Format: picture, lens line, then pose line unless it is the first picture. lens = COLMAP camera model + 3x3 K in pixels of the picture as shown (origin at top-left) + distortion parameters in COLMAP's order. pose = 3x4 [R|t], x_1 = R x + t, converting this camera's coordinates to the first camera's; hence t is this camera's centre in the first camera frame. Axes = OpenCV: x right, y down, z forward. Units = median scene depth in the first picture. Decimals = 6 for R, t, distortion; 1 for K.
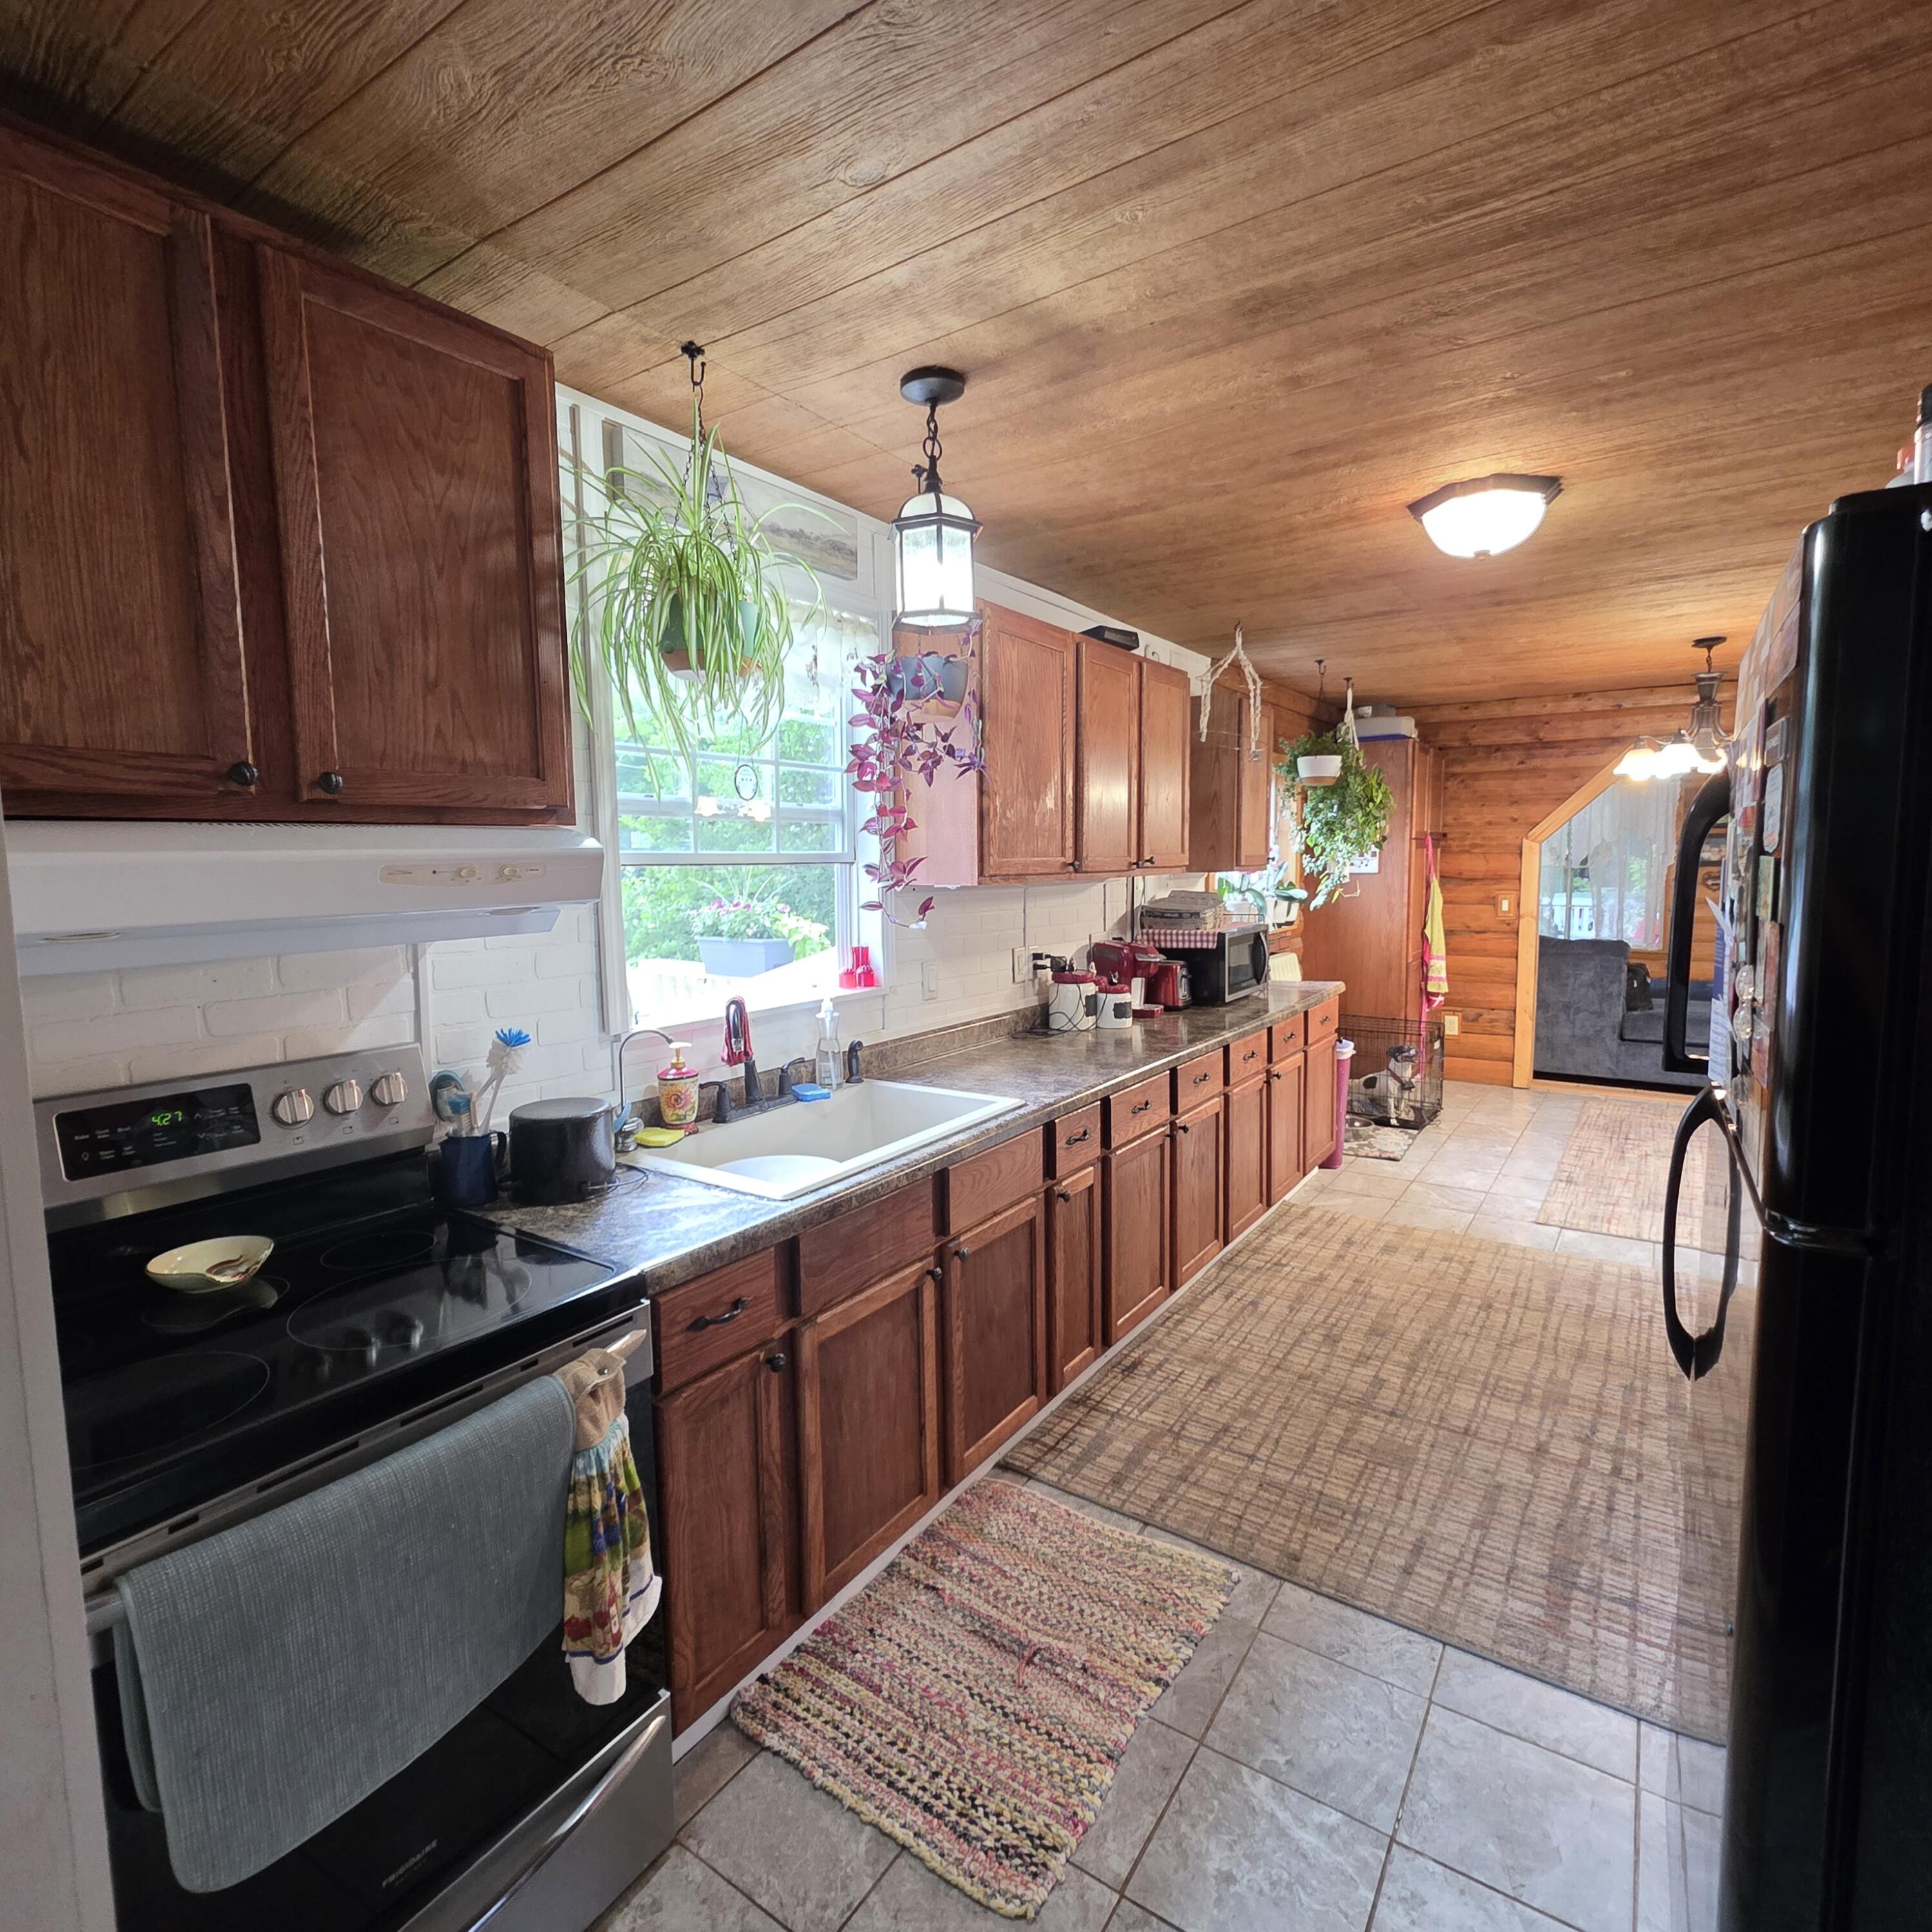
lens RADIAL K [[1025.9, 0, 969.4], [0, 1025.9, 958.0], [0, 0, 1]] dist [0.001306, -0.001118]
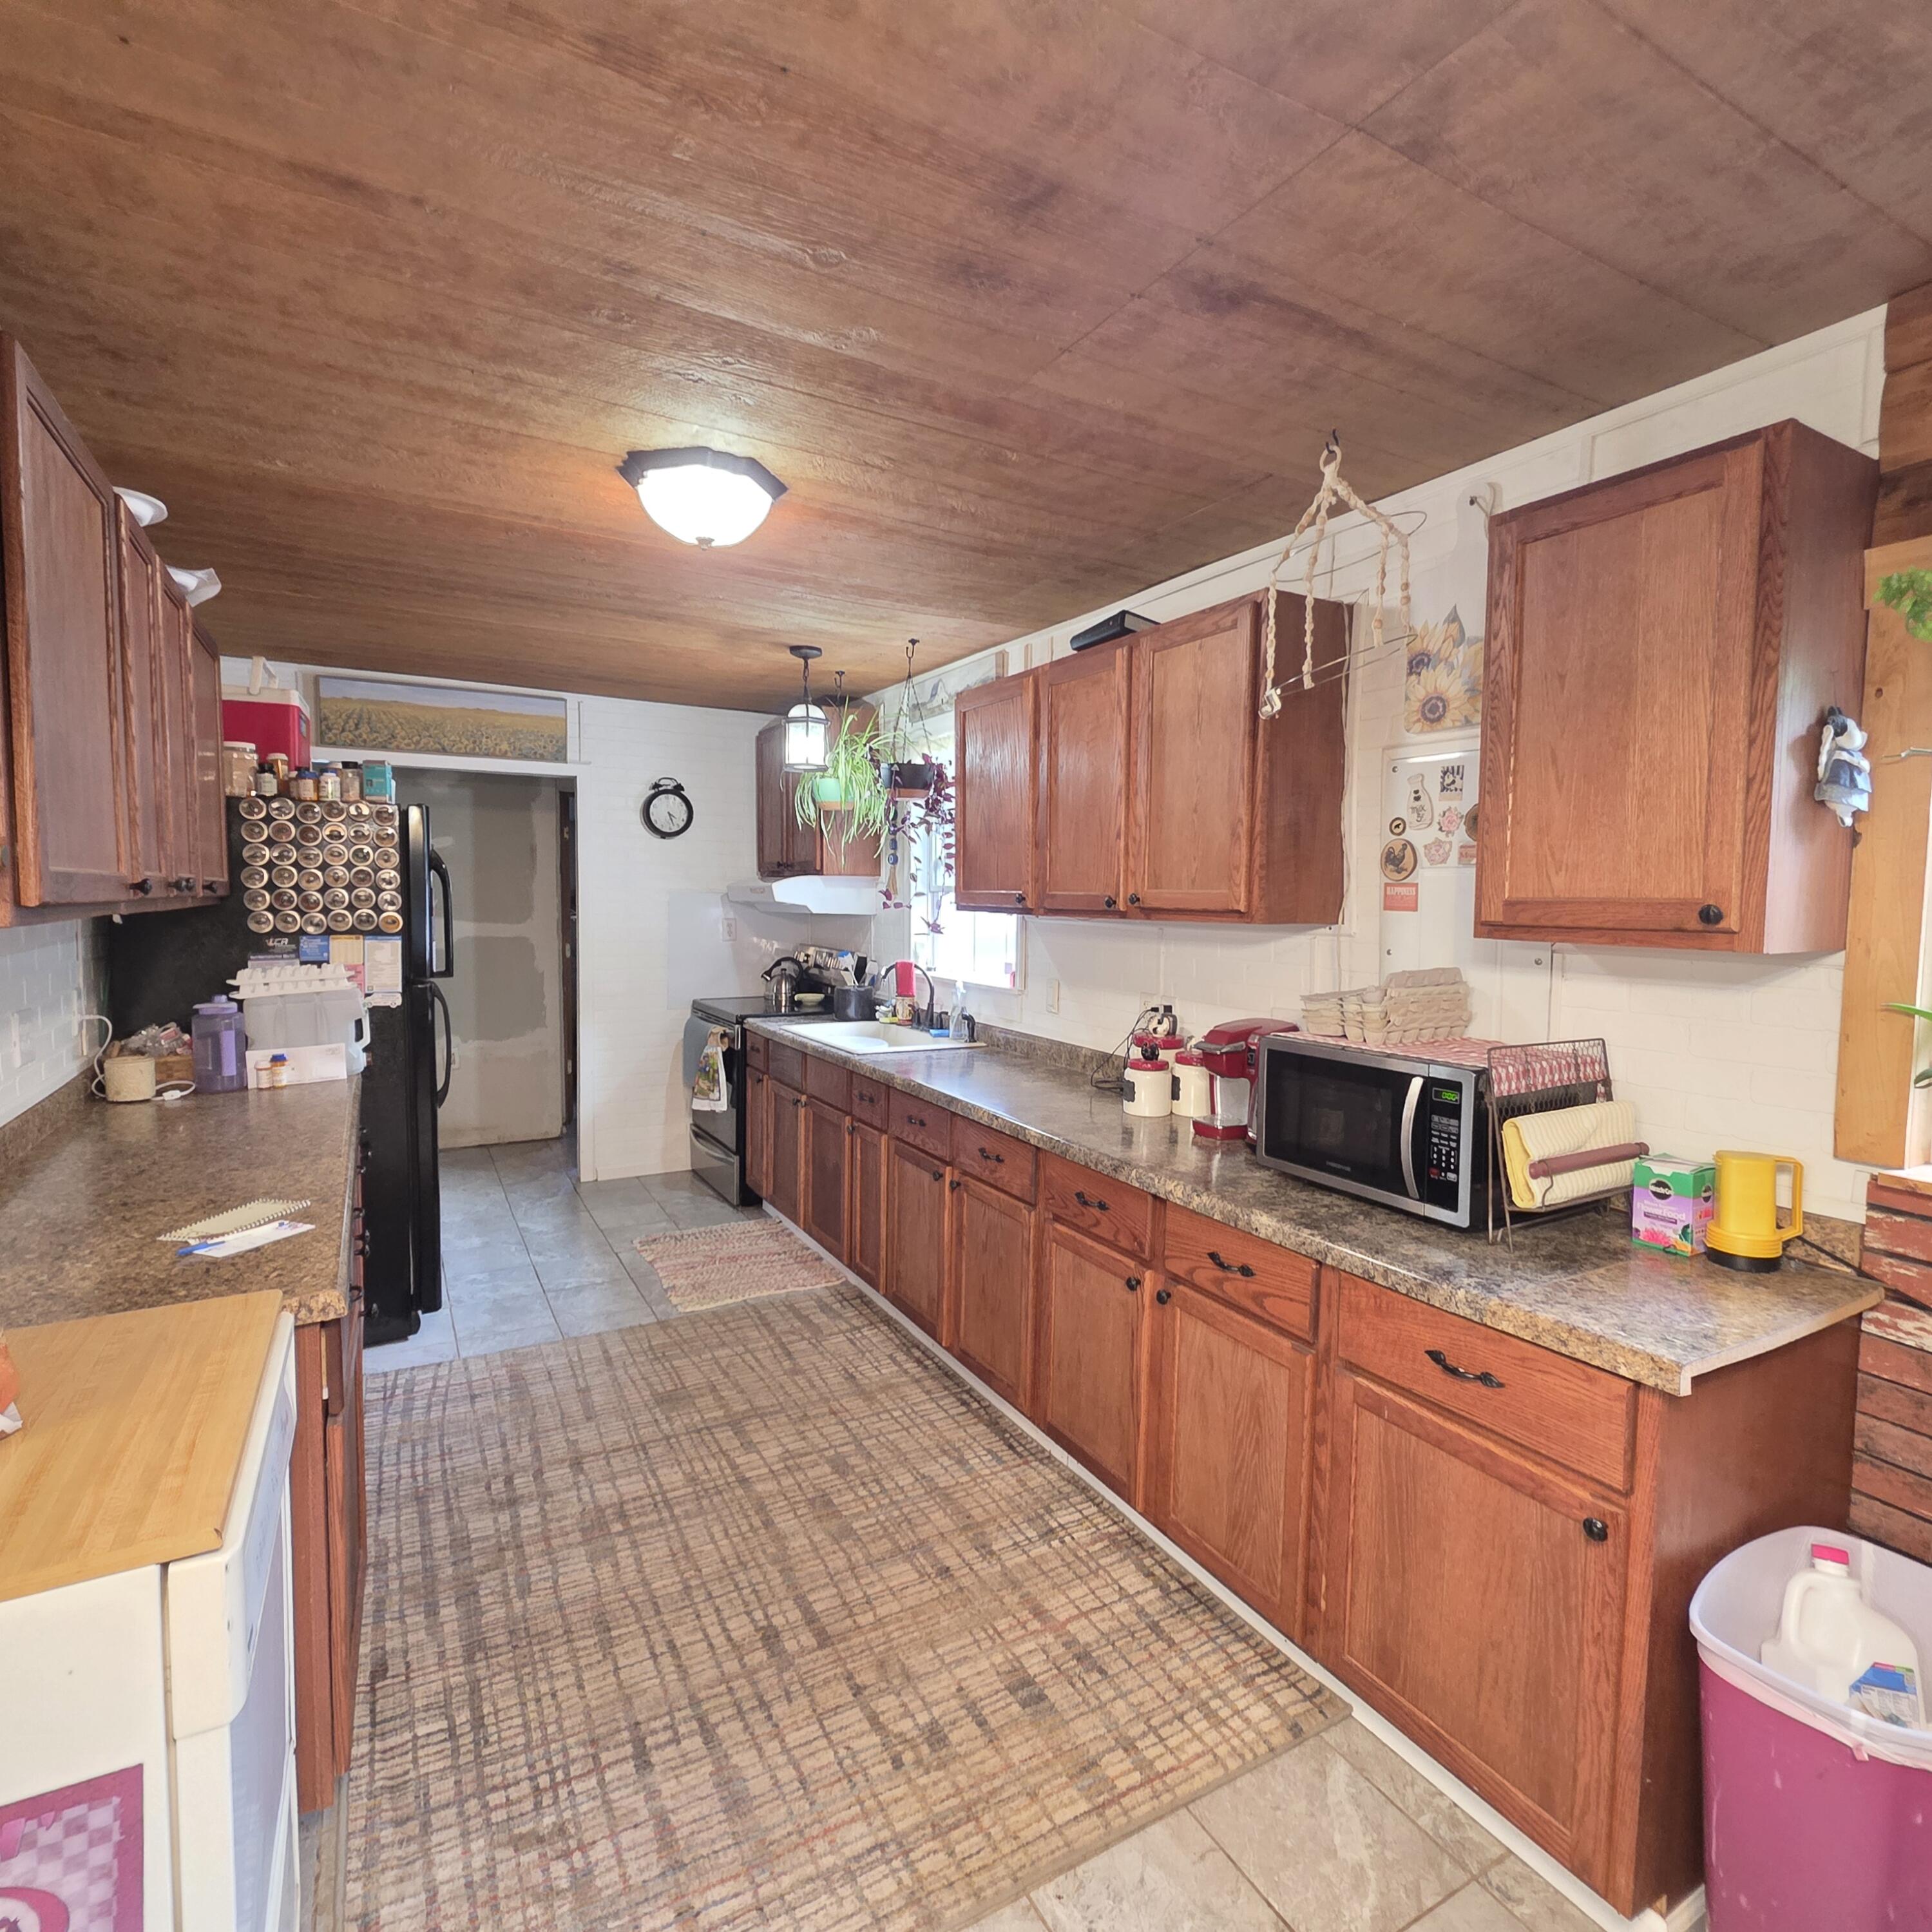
lens RADIAL K [[1025.9, 0, 969.4], [0, 1025.9, 958.0], [0, 0, 1]] dist [0.001306, -0.001118]
pose [[-0.439624, 0.063546, -0.895931, 1.144787], [-0.098928, 0.987999, 0.118619, -0.164047], [0.892717, 0.140780, -0.428062, 1.546881]]
